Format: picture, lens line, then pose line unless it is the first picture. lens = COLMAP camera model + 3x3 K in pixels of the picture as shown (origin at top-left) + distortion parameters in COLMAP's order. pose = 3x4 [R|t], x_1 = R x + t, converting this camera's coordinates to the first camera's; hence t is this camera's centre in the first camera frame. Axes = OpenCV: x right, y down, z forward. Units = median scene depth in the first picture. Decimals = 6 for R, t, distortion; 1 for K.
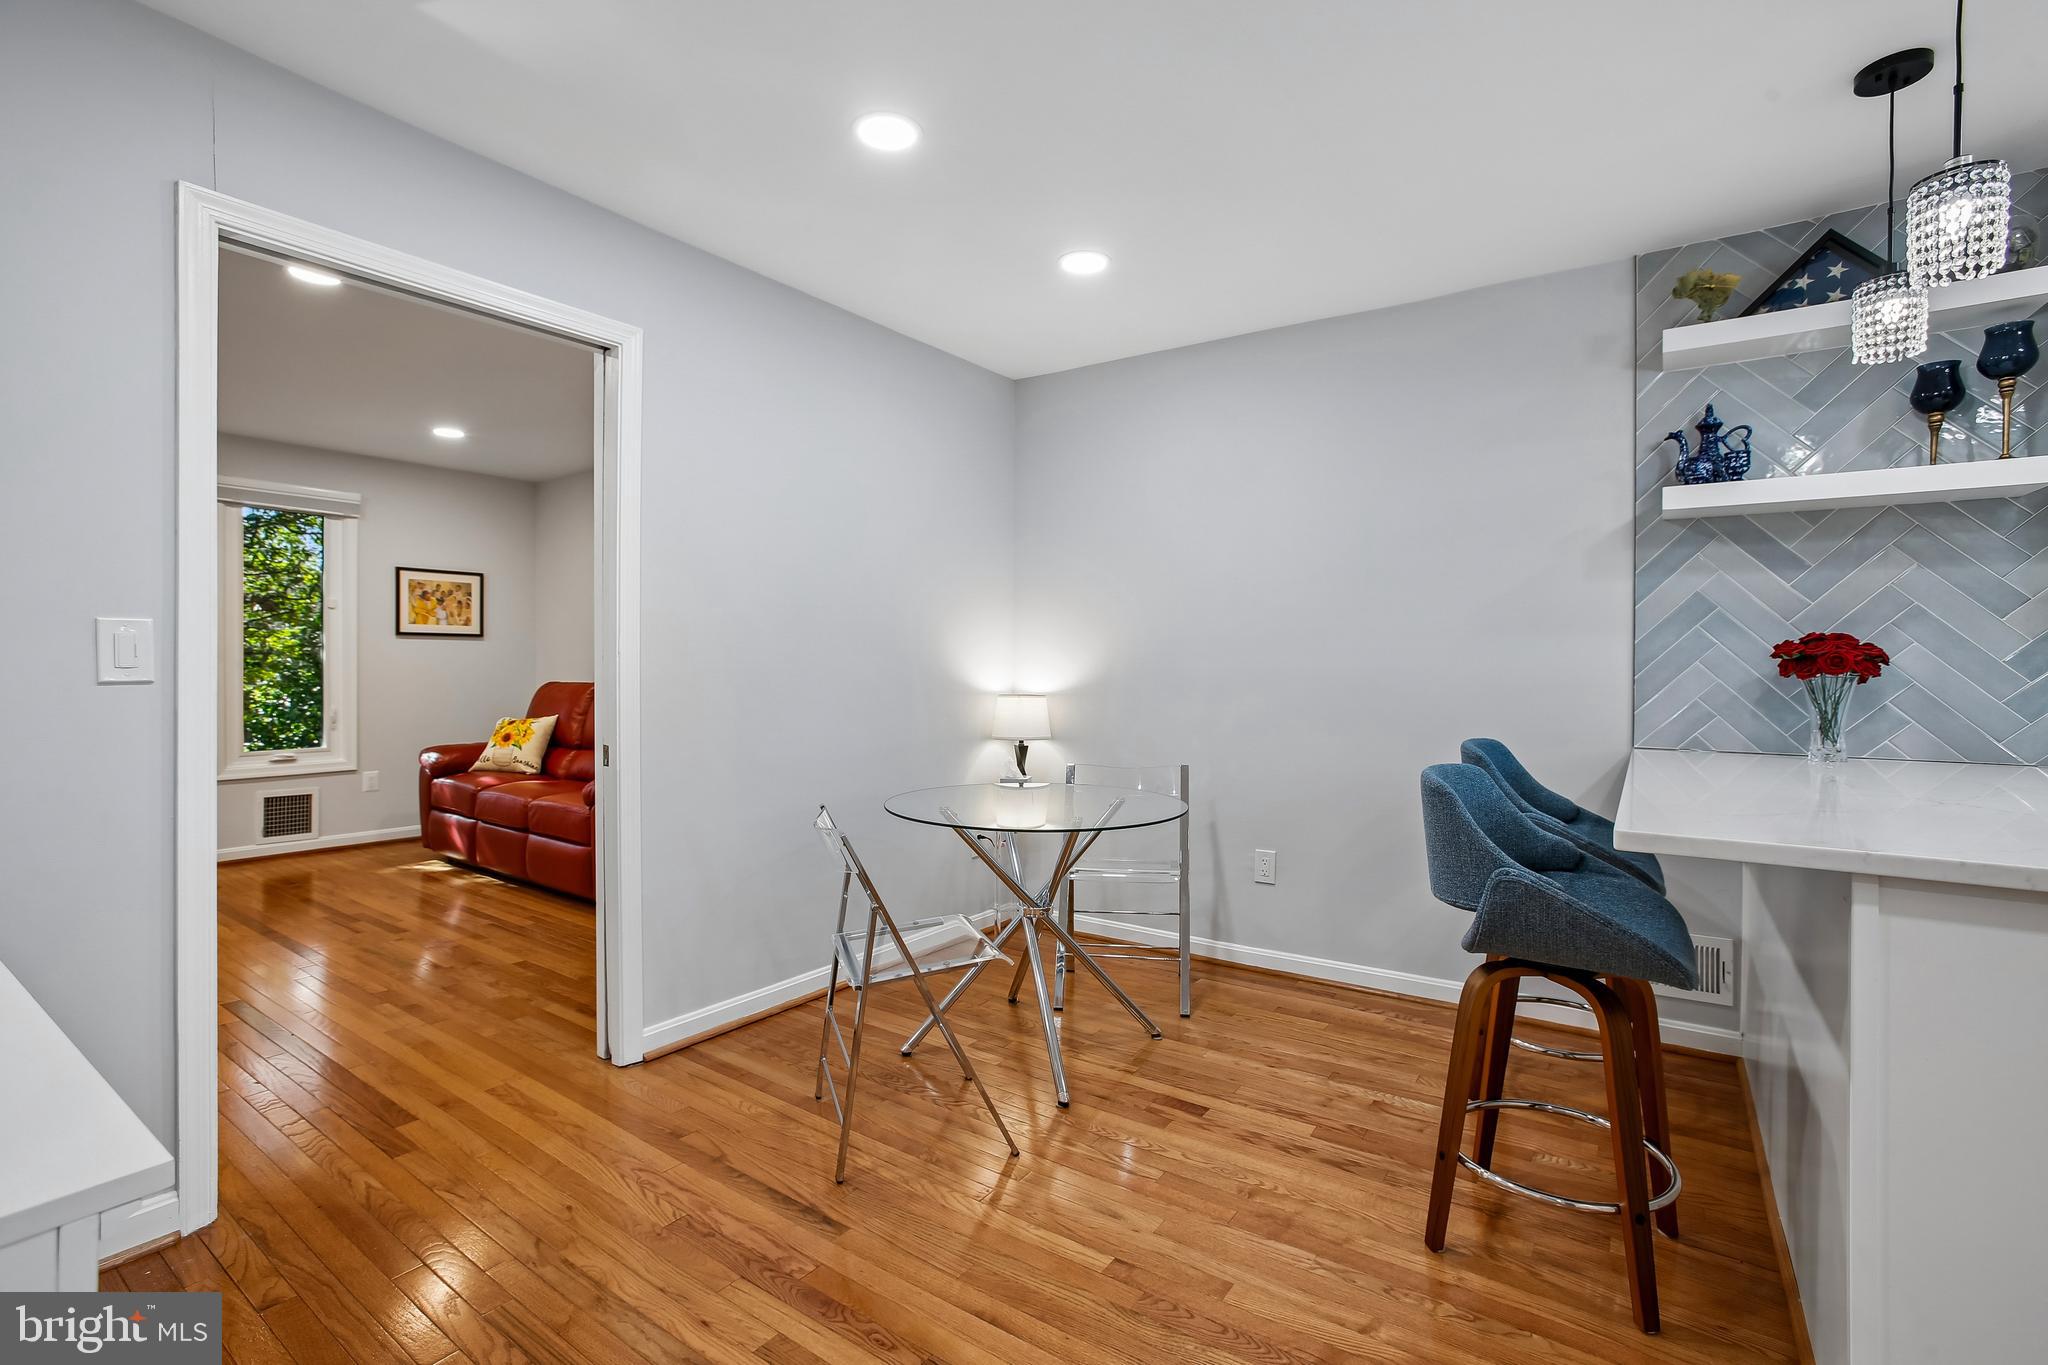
lens RADIAL K [[928.1, 0, 1019.1], [0, 928.1, 667.4], [0, 0, 1]] dist [-0.069922, 0.030582]
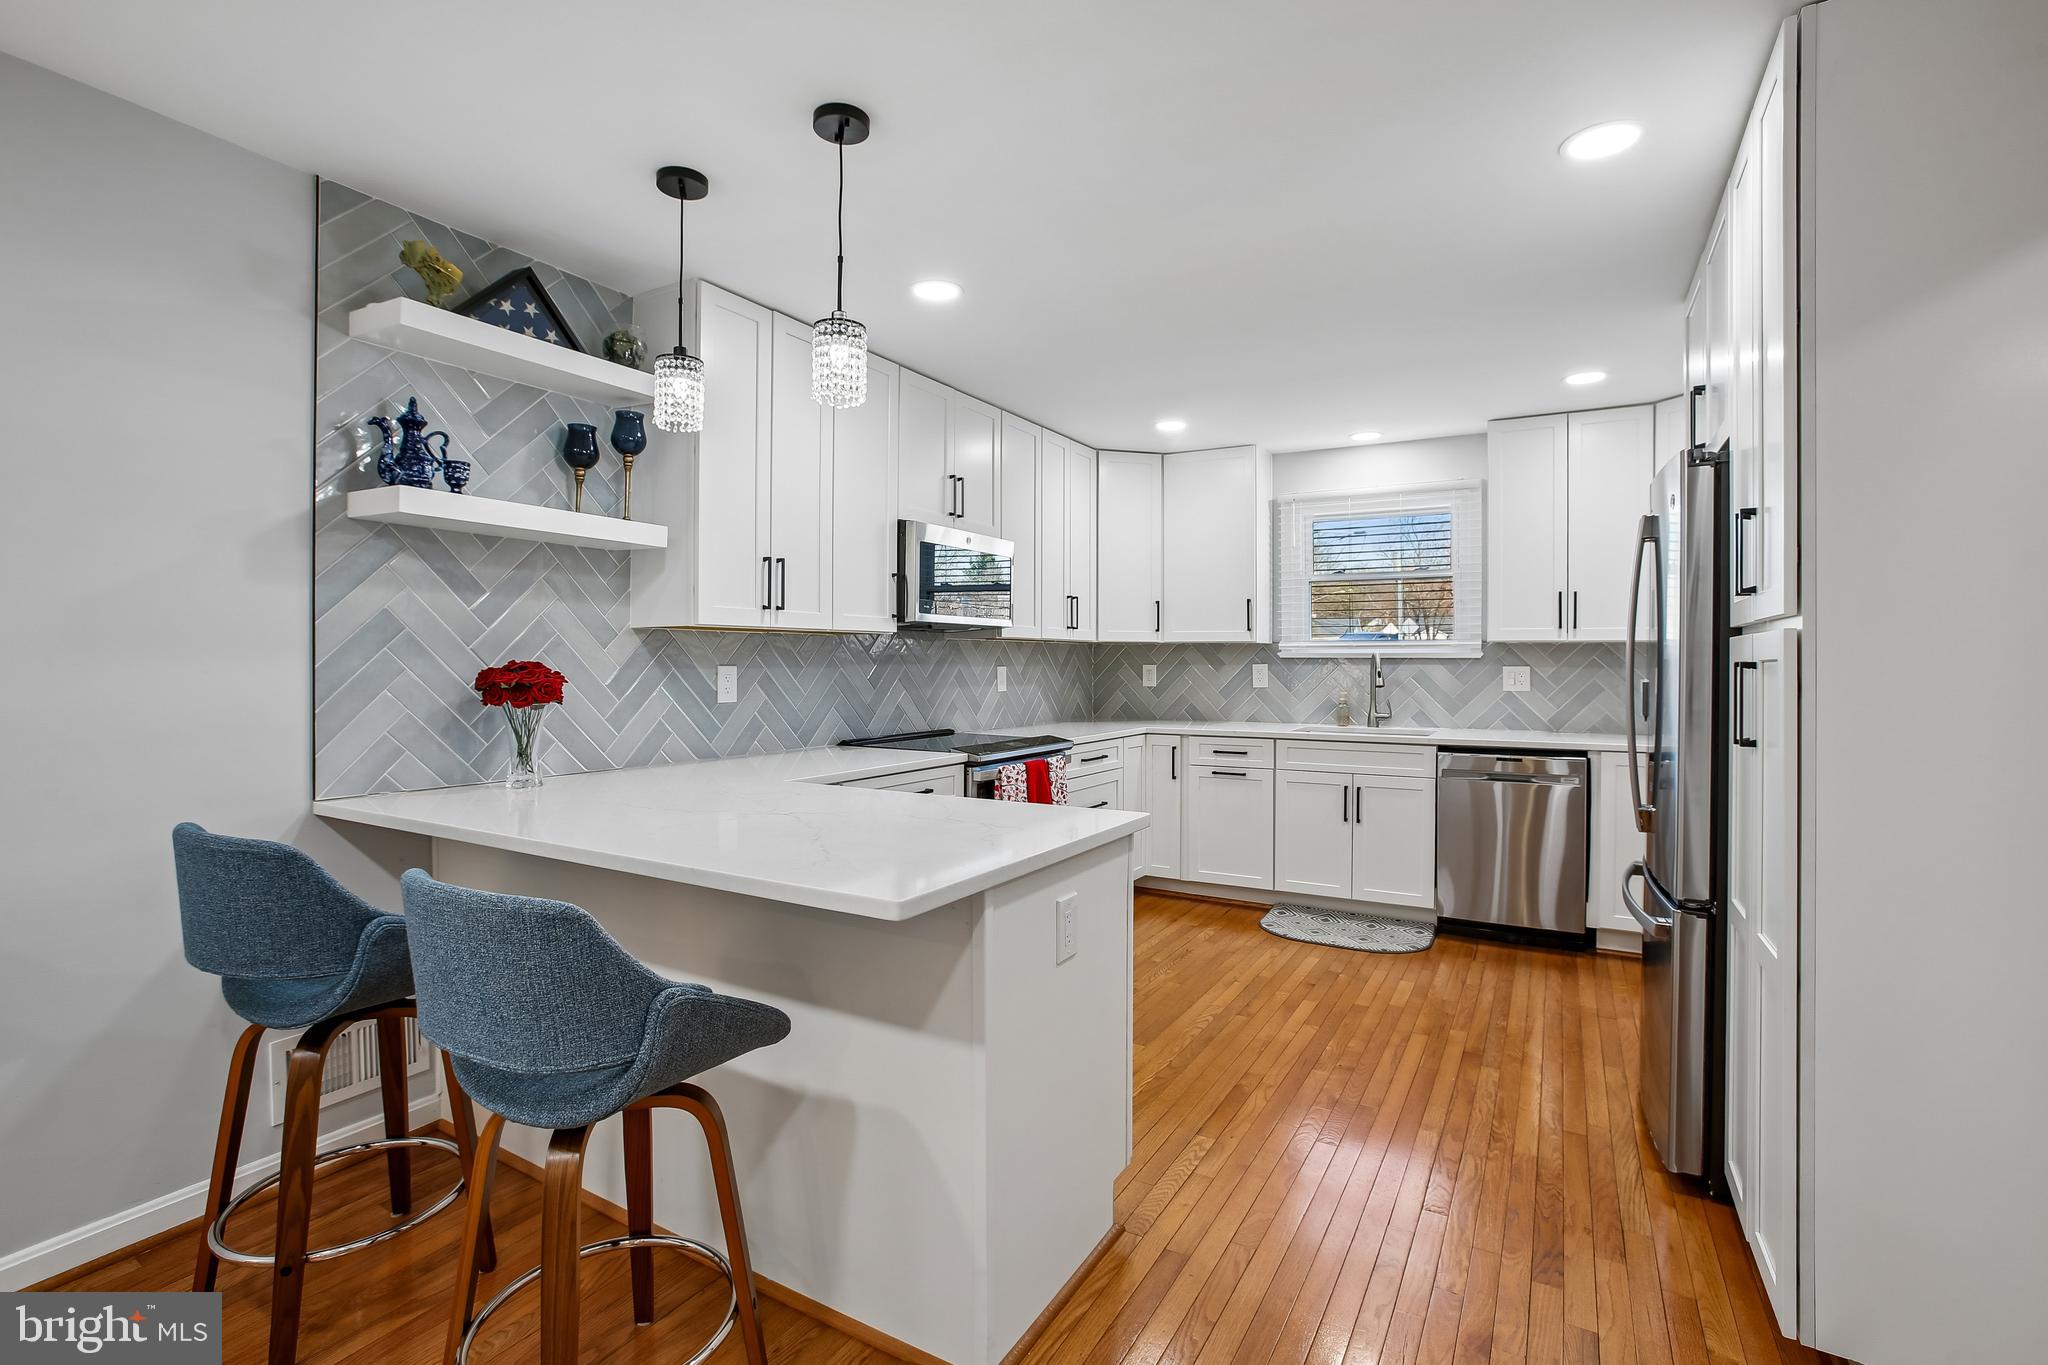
lens RADIAL K [[937.7, 0, 1032.8], [0, 937.7, 658.2], [0, 0, 1]] dist [-0.061067, 0.034016]
pose [[-0.090706, 0.000920, 0.995877, -0.181014], [-0.003971, 0.999991, -0.001285, -0.040022], [-0.995870, -0.004071, -0.090701, 0.485890]]
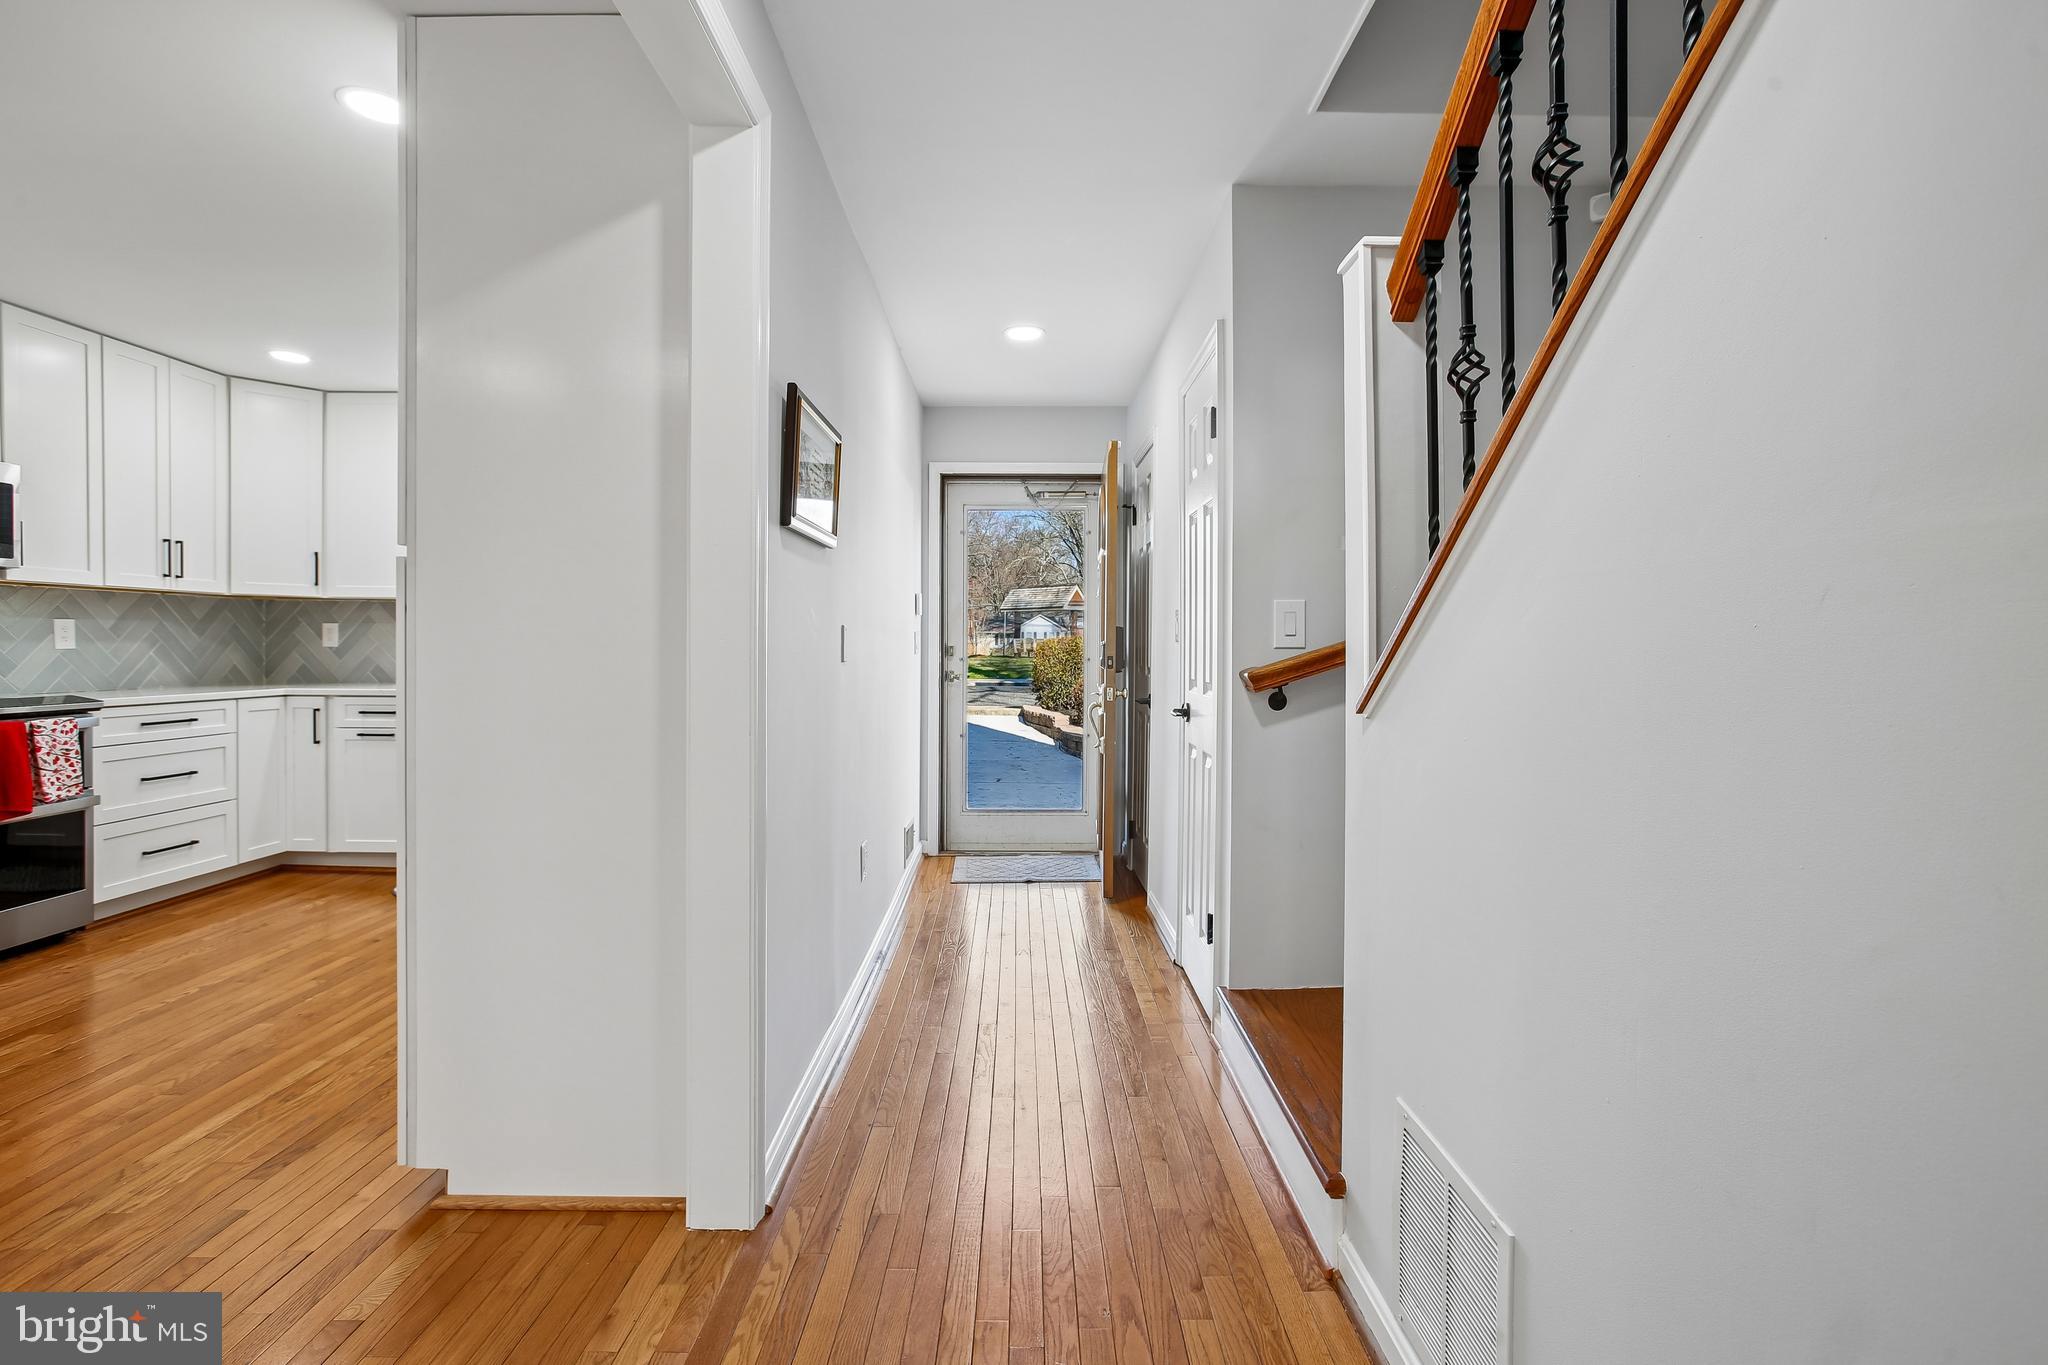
lens RADIAL K [[928.1, 0, 1019.1], [0, 928.1, 667.4], [0, 0, 1]] dist [-0.069922, 0.030582]
pose [[-0.578210, -0.027770, 0.815415, -0.456778], [-0.011584, 0.999599, 0.025828, -0.000258], [-0.815805, 0.005488, -0.578300, -0.080413]]
